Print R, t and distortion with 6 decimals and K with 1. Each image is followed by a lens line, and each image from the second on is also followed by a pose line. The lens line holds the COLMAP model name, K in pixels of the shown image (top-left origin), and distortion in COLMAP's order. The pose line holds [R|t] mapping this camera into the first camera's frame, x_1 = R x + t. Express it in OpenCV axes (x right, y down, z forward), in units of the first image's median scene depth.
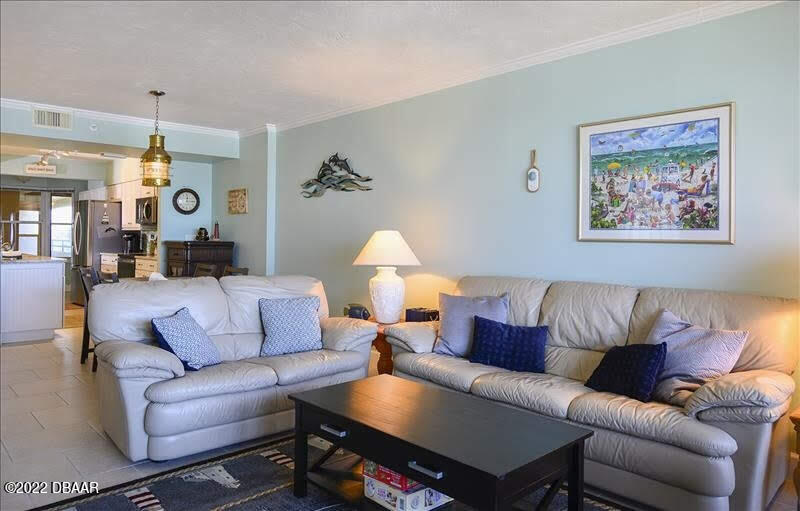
lens RADIAL K [[576.5, 0, 399.8], [0, 576.5, 235.9], [0, 0, 1]] dist [0.034569, -0.000766]
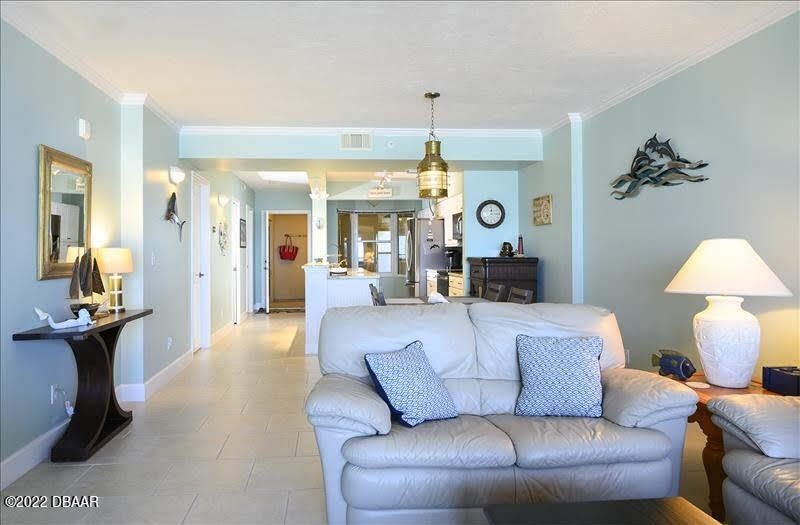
lens RADIAL K [[551.9, 0, 398.4], [0, 551.9, 244.0], [0, 0, 1]] dist [0.008114, 0.003395]
pose [[0.791990, -0.022437, -0.610121, 0.058370], [0.015287, 0.999740, -0.016922, 0.000733], [0.610342, 0.004075, 0.792127, 0.265144]]
